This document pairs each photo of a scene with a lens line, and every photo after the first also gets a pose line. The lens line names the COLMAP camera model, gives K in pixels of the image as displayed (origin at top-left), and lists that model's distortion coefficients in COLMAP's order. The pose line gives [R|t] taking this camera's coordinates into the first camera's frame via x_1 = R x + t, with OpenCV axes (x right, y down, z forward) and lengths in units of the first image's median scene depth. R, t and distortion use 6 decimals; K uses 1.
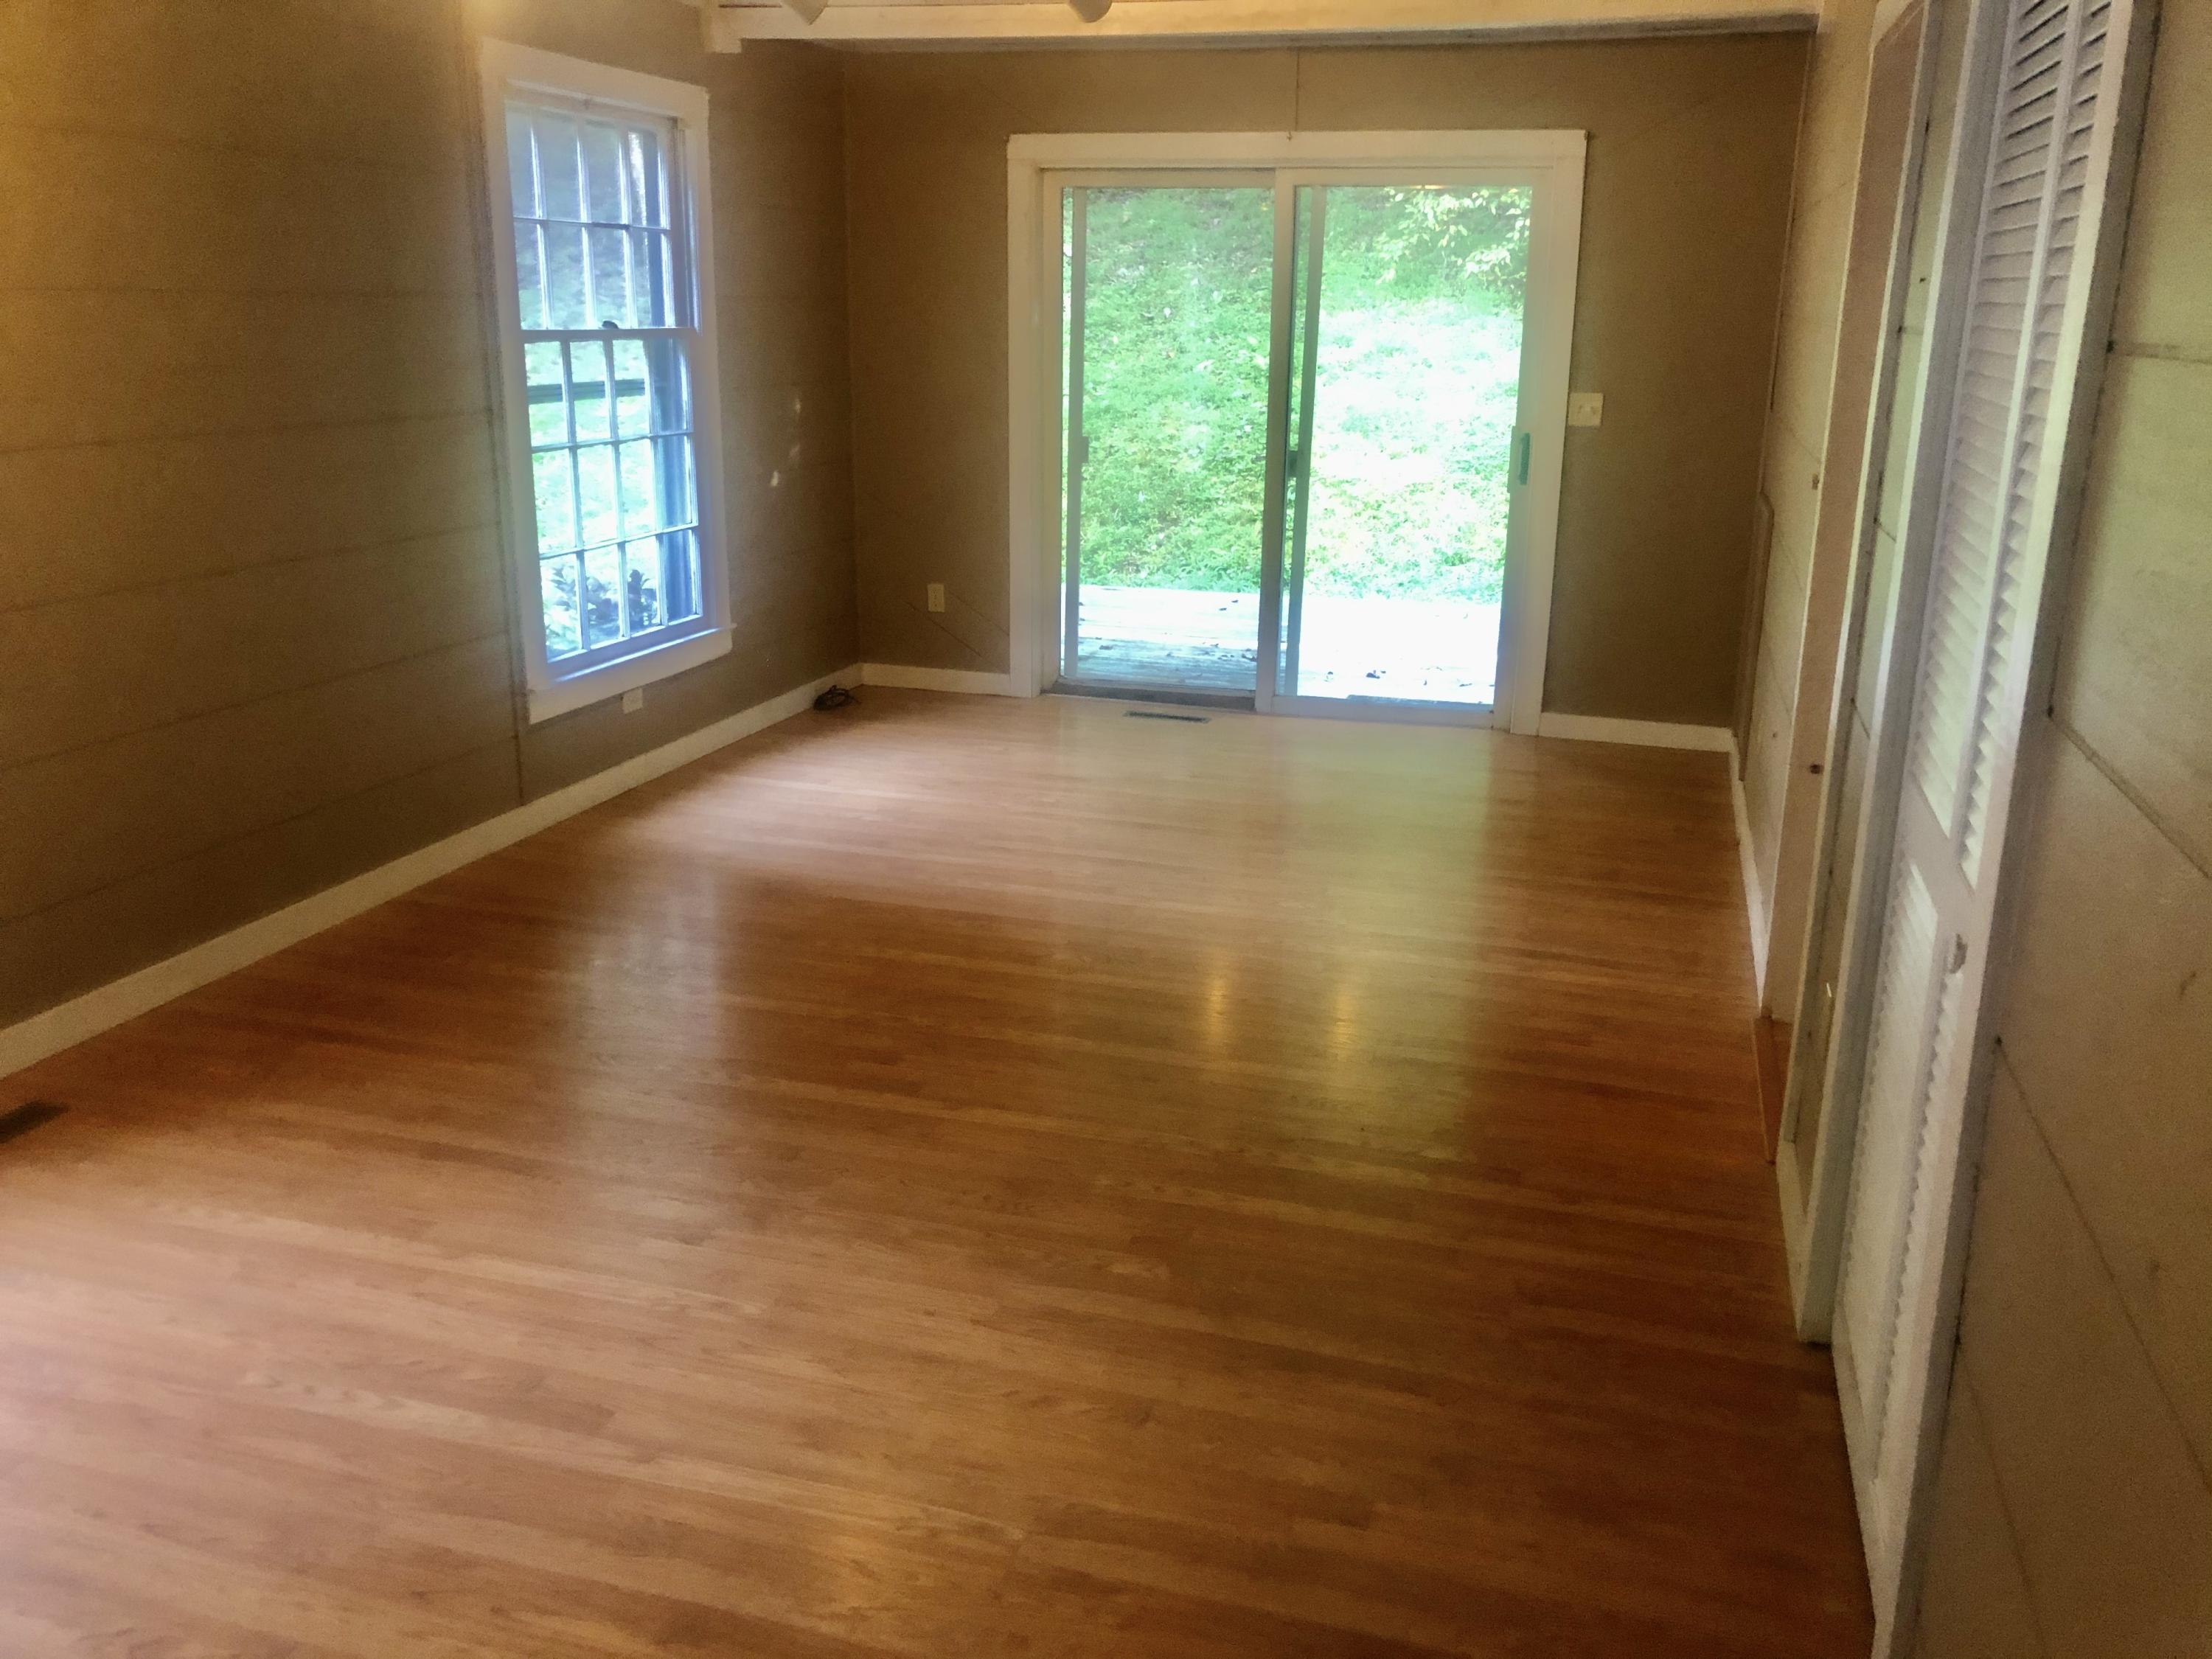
lens RADIAL K [[1820.1, 0, 1106.9], [0, 1820.1, 825.3], [0, 0, 1]] dist [-0.010623, -0.005521]
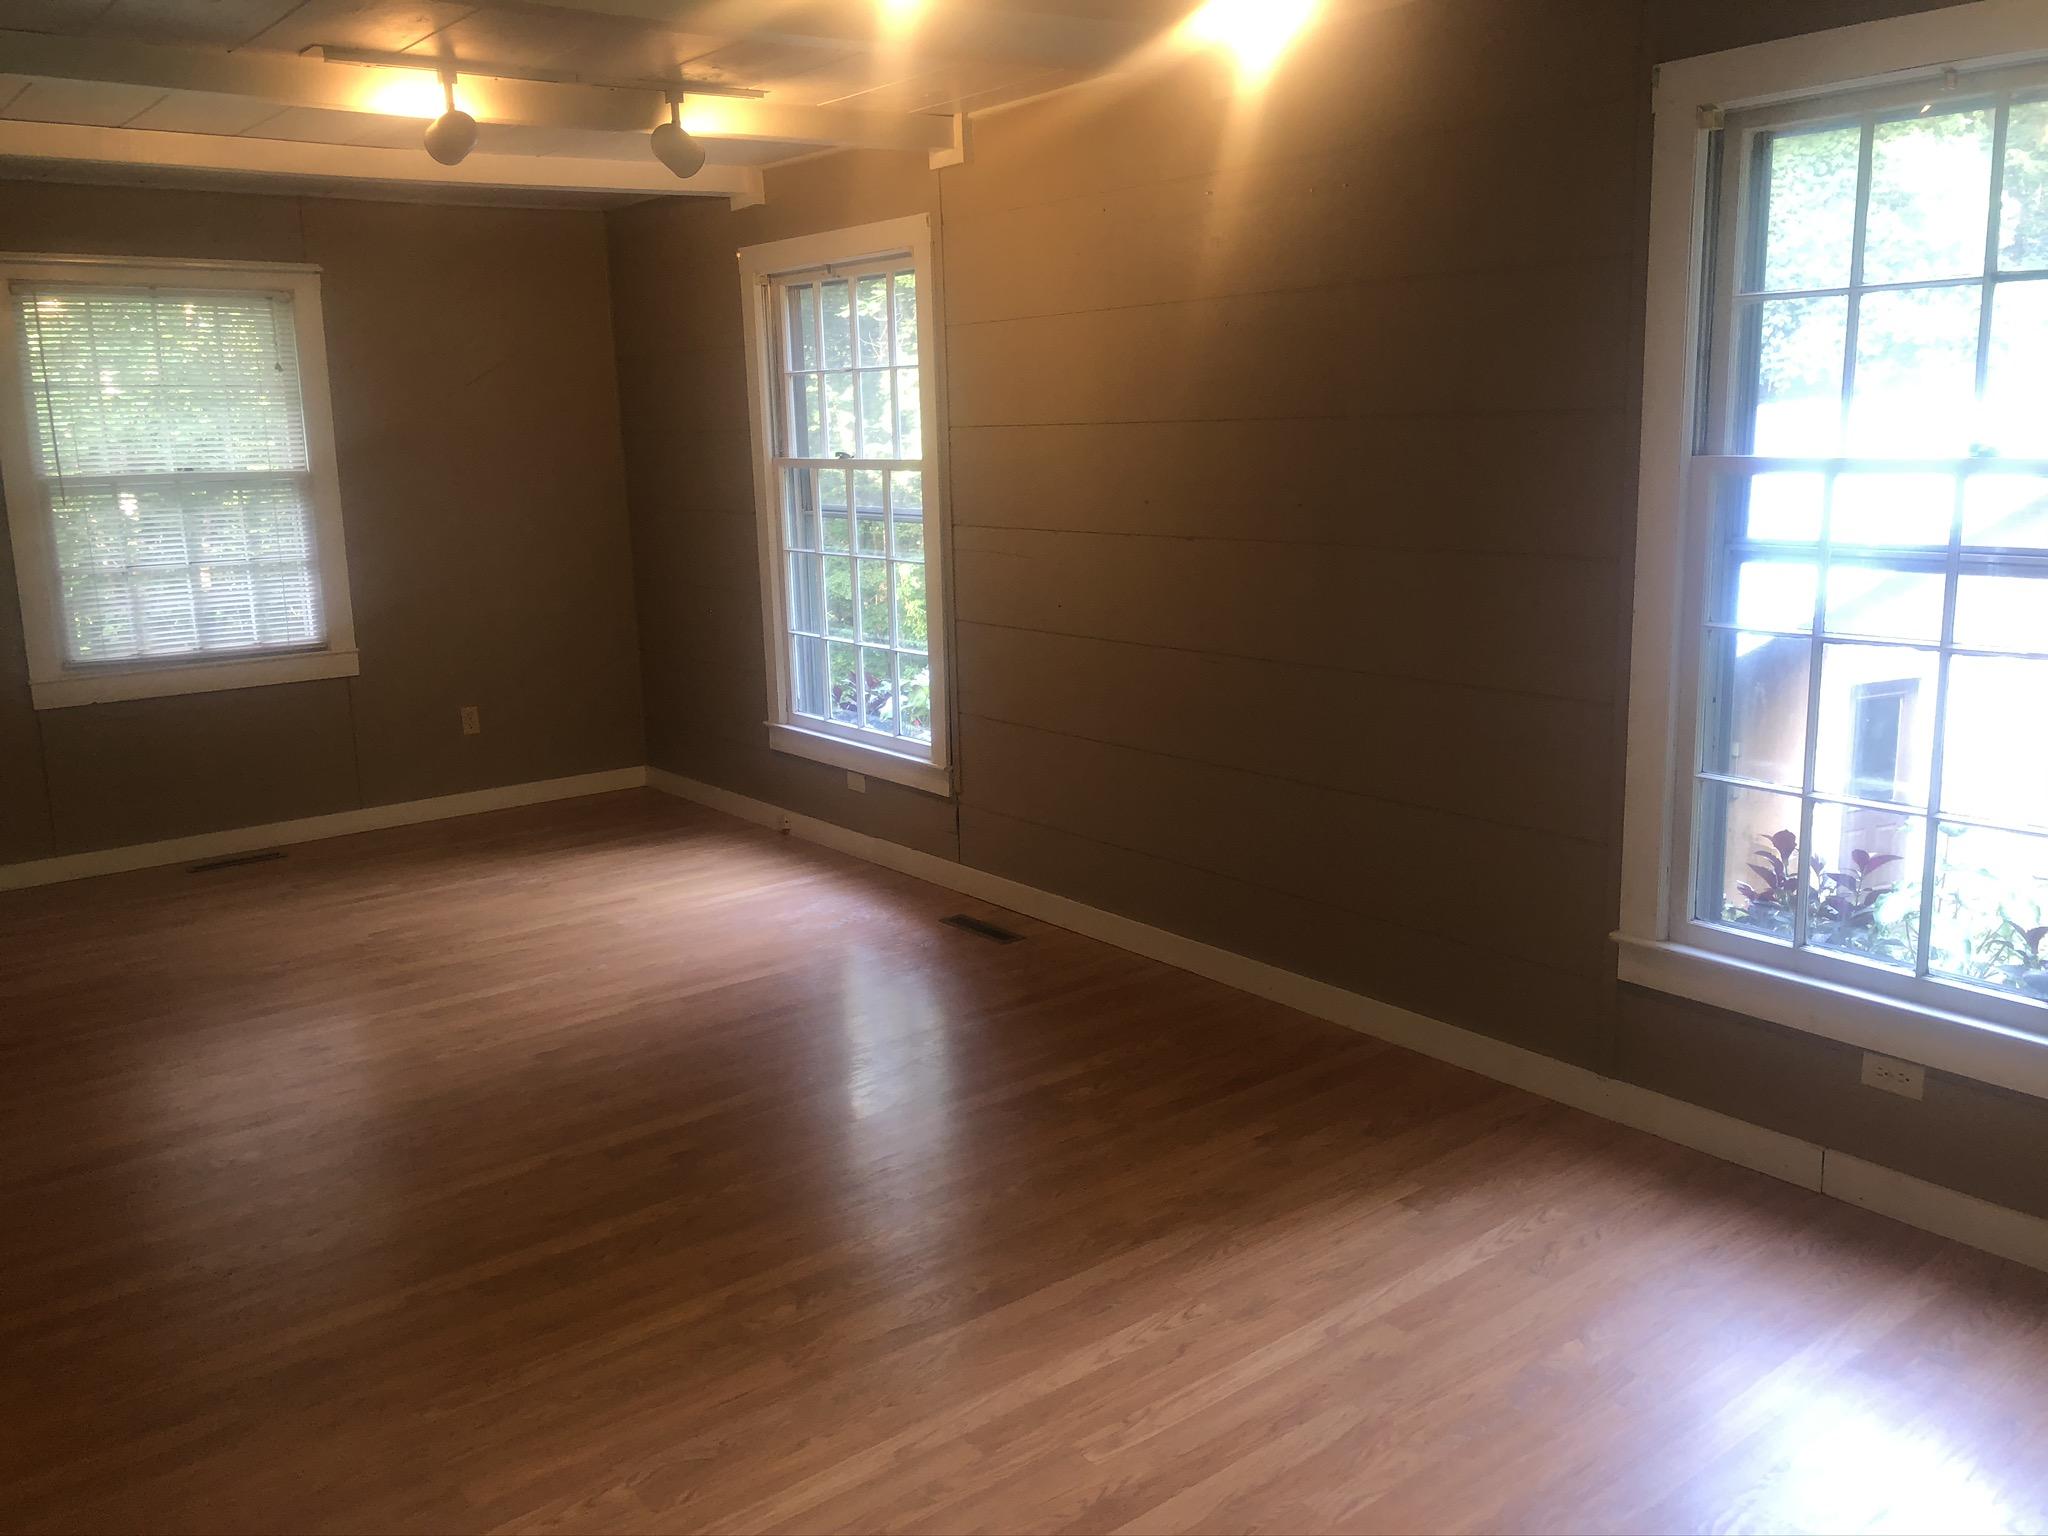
lens RADIAL K [[1685.2, 0, 1026.1], [0, 1685.2, 771.8], [0, 0, 1]] dist [-0.010623, -0.005521]
pose [[-0.576390, 0.174347, -0.798360, 0.453382], [-0.208696, 0.913171, 0.350091, -0.410225], [0.790076, 0.368404, -0.489957, 1.415604]]
